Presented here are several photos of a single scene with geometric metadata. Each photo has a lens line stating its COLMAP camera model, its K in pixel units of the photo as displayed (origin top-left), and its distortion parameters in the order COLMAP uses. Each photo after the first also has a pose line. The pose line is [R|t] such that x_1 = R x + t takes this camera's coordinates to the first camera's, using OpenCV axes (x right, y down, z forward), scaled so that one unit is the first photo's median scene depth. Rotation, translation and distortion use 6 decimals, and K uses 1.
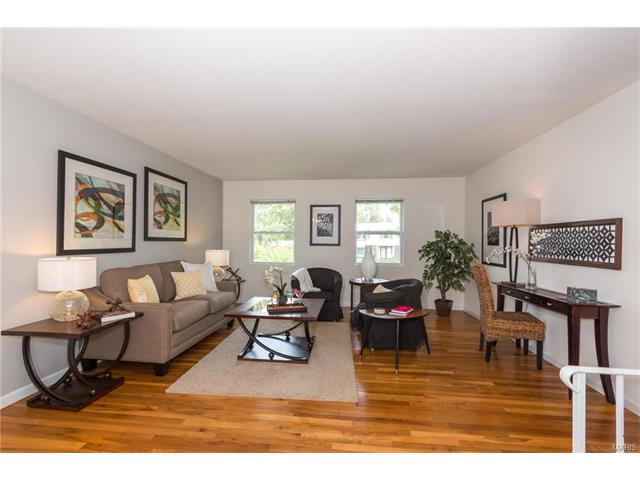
lens RADIAL K [[291.3, 0, 316.7], [0, 291.3, 239.7], [0, 0, 1]] dist [0.004167, 0.000585]
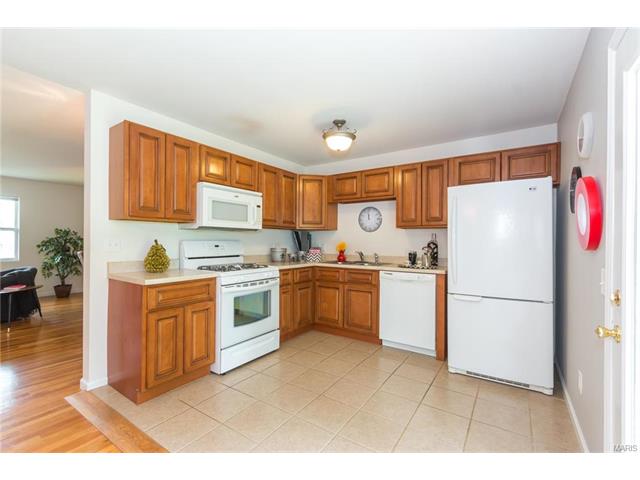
lens RADIAL K [[291.3, 0, 315.4], [0, 291.3, 238.1], [0, 0, 1]] dist [0.004167, 0.000585]
pose [[0.475800, 0.005192, 0.879538, -0.216654], [-0.011224, 0.999937, 0.000169, -0.005973], [-0.879482, -0.009952, 0.475828, -0.779321]]
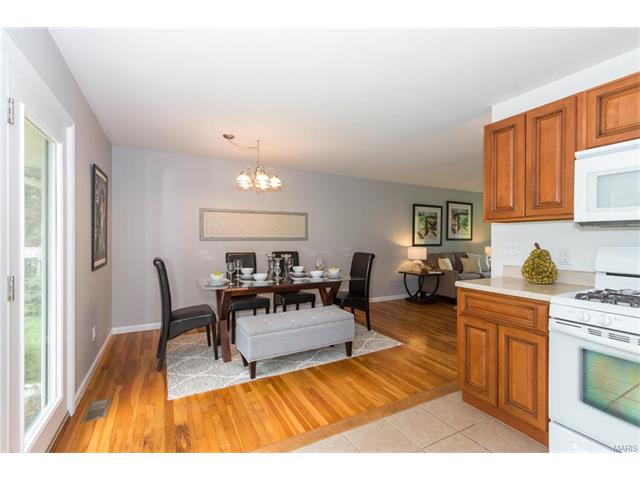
lens RADIAL K [[291.3, 0, 320.0], [0, 291.3, 239.5], [0, 0, 1]] dist [0.004167, 0.000585]
pose [[0.567340, -0.001856, -0.823481, 0.525042], [0.004433, 0.999990, 0.000800, -0.007787], [0.823471, -0.004104, 0.567343, -0.784936]]
